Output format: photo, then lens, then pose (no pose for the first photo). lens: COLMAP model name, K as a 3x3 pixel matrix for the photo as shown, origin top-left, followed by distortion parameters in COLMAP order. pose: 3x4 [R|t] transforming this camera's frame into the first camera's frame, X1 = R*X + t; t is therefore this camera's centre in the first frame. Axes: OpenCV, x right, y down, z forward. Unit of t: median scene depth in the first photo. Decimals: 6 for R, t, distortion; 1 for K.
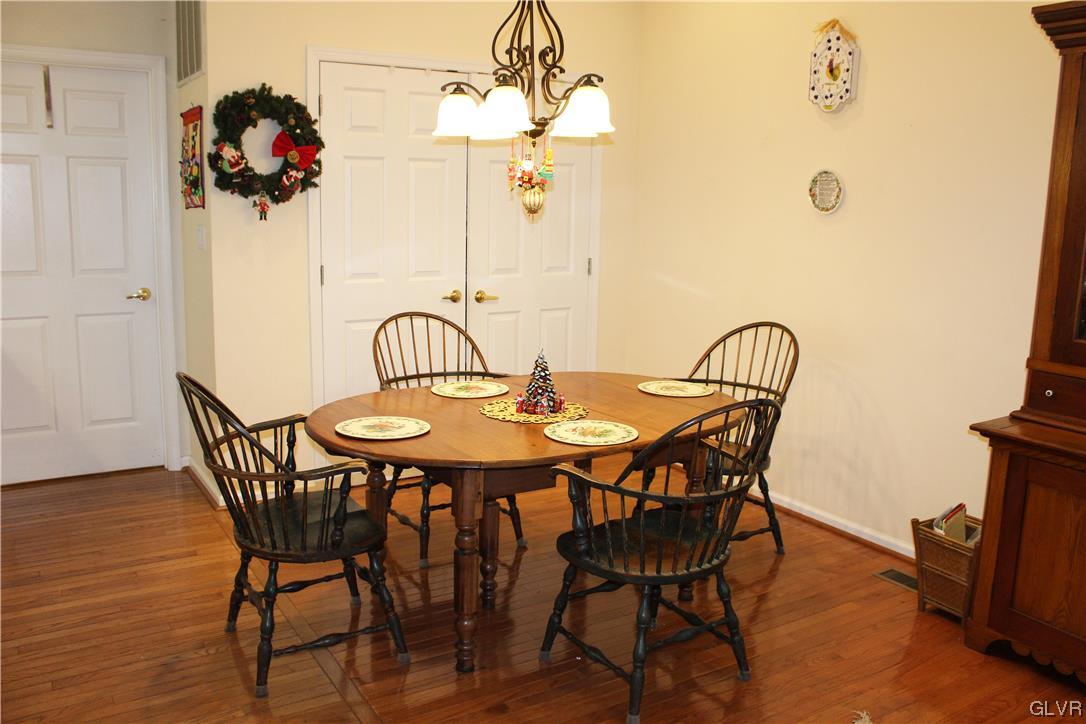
lens RADIAL K [[907.0, 0, 543.0], [0, 907.0, 362.0], [0, 0, 1]] dist [-0.166425, 0.149536]
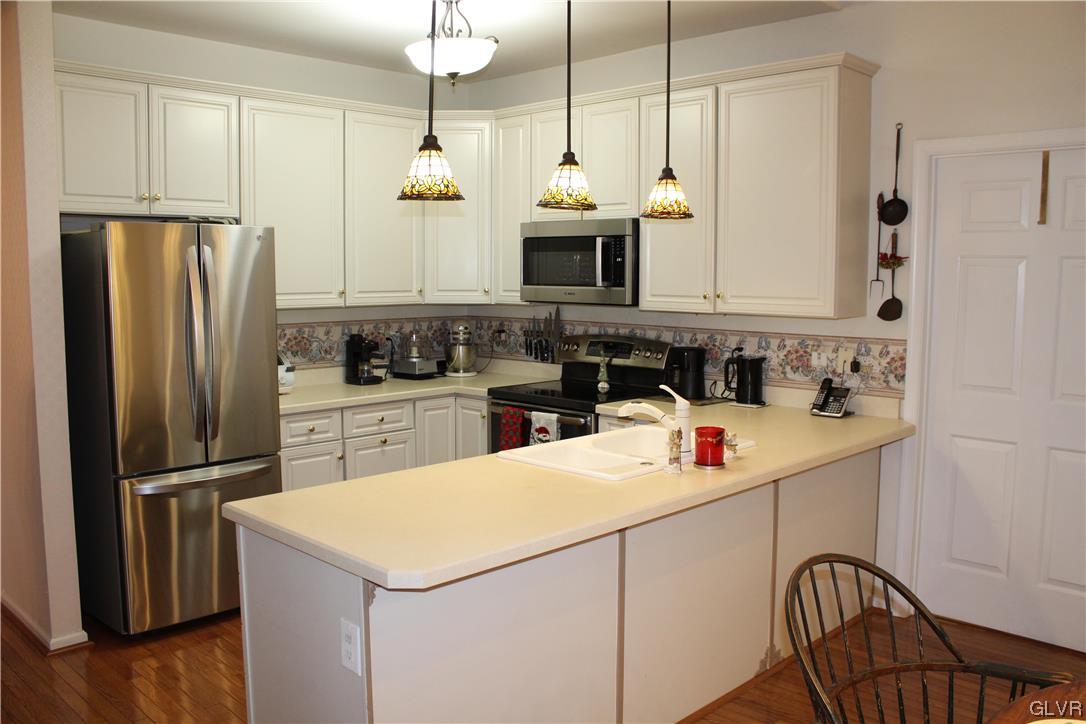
lens RADIAL K [[907.0, 0, 543.0], [0, 907.0, 362.0], [0, 0, 1]] dist [-0.166425, 0.149536]
pose [[0.237823, 0.072776, -0.968578, 0.147439], [-0.181410, 0.982970, 0.029315, -0.074814], [0.954217, 0.168738, 0.246975, 0.357717]]
